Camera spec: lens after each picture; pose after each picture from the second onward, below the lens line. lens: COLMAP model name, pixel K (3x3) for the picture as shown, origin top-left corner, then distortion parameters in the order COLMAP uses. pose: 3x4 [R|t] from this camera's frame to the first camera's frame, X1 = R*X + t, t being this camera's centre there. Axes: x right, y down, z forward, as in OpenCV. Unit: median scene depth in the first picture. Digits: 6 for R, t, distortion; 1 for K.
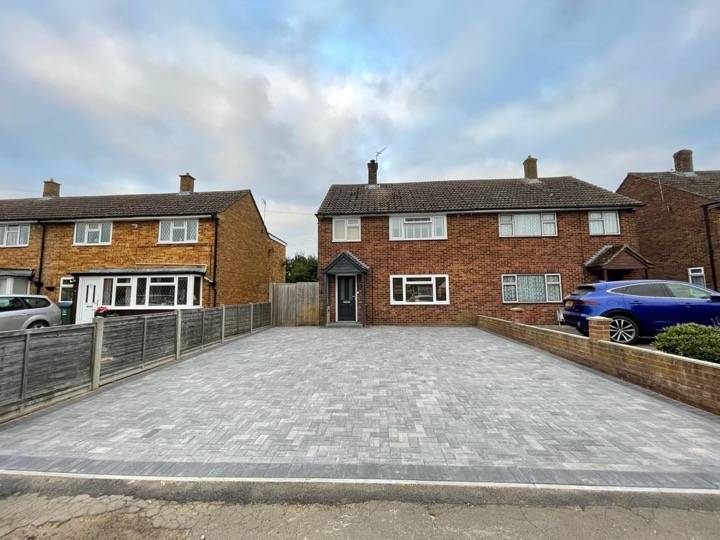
lens RADIAL K [[288.4, 0, 360.0], [0, 288.4, 270.0], [0, 0, 1]] dist [-0.000546, -0.000628]
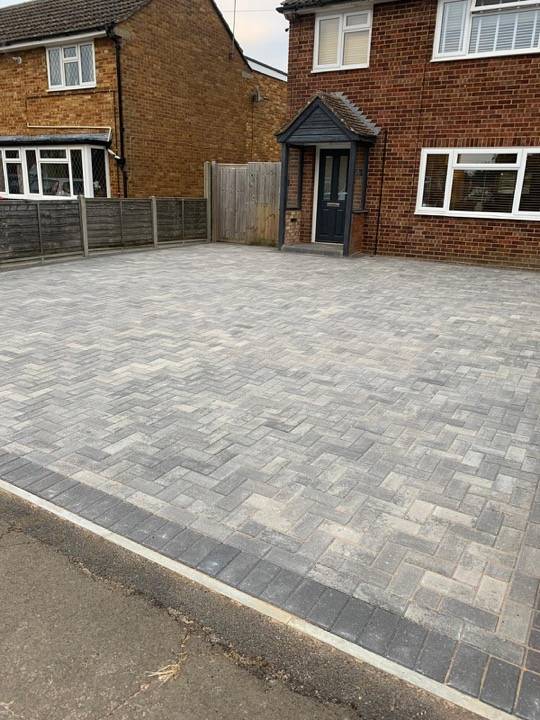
lens RADIAL K [[538.2, 0, 270.0], [0, 538.2, 360.0], [0, 0, 1]] dist [0.047168, -0.053934]
pose [[0.888586, 0.170841, -0.425708, 0.320676], [0.001725, 0.926806, 0.375537, 0.006162], [0.458706, -0.334432, 0.823252, 0.068852]]
